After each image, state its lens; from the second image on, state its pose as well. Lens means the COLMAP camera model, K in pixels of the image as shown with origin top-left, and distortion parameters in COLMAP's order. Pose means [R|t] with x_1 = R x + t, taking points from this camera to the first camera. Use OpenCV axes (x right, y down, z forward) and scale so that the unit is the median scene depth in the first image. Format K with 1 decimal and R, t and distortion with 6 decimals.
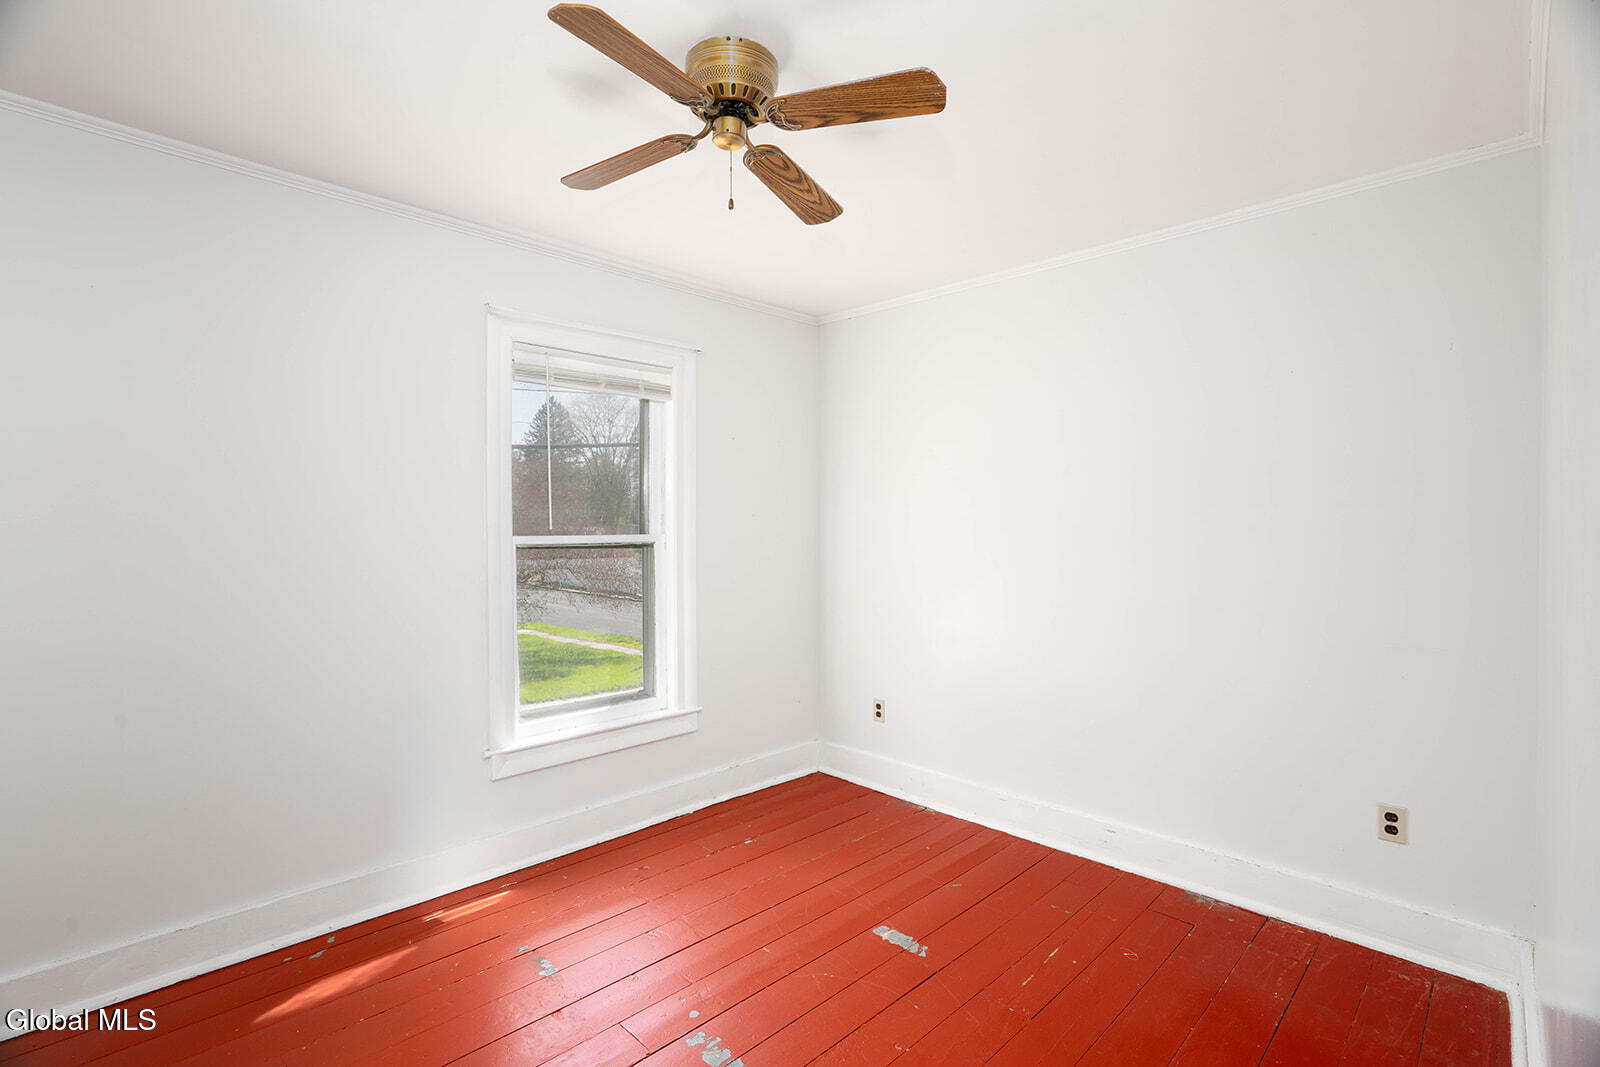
lens RADIAL K [[728.8, 0, 800.0], [0, 728.8, 533.5], [0, 0, 1]] dist [-0.003152, -0.000233]
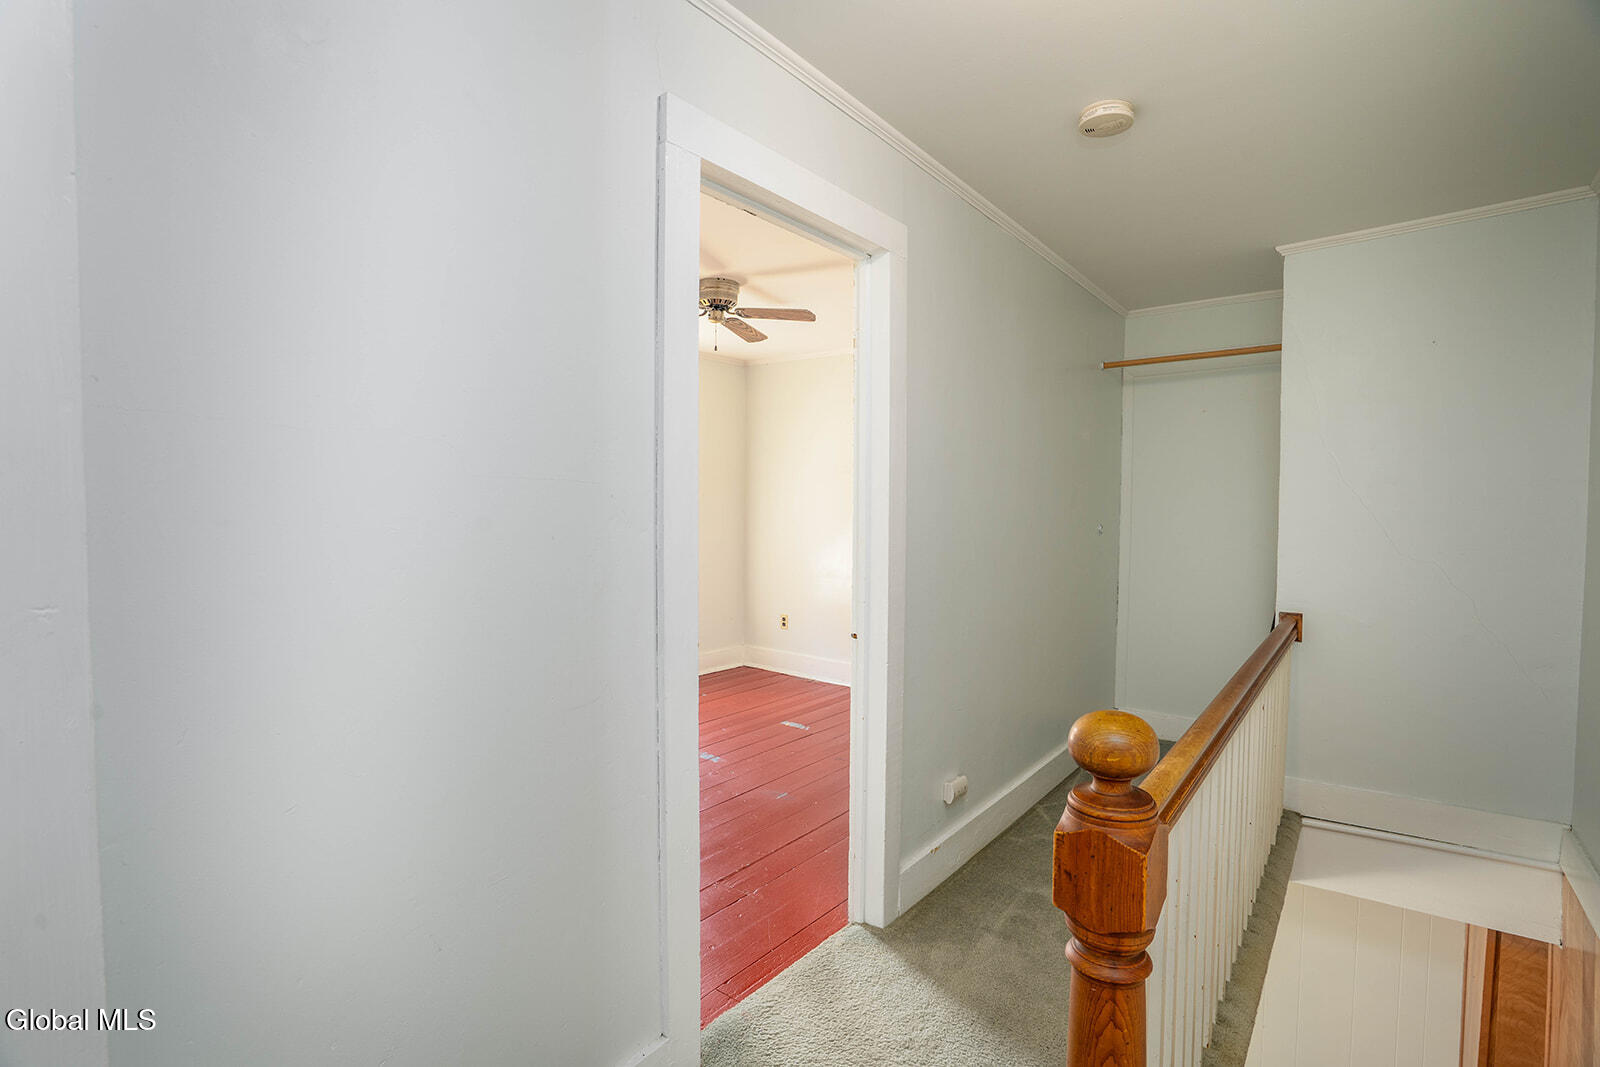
lens RADIAL K [[728.8, 0, 800.0], [0, 728.8, 533.5], [0, 0, 1]] dist [-0.003152, -0.000233]
pose [[0.991727, 0.004523, 0.128285, -0.072910], [-0.009454, 0.999239, 0.037854, -0.005620], [-0.128016, -0.038753, 0.991015, -0.668691]]
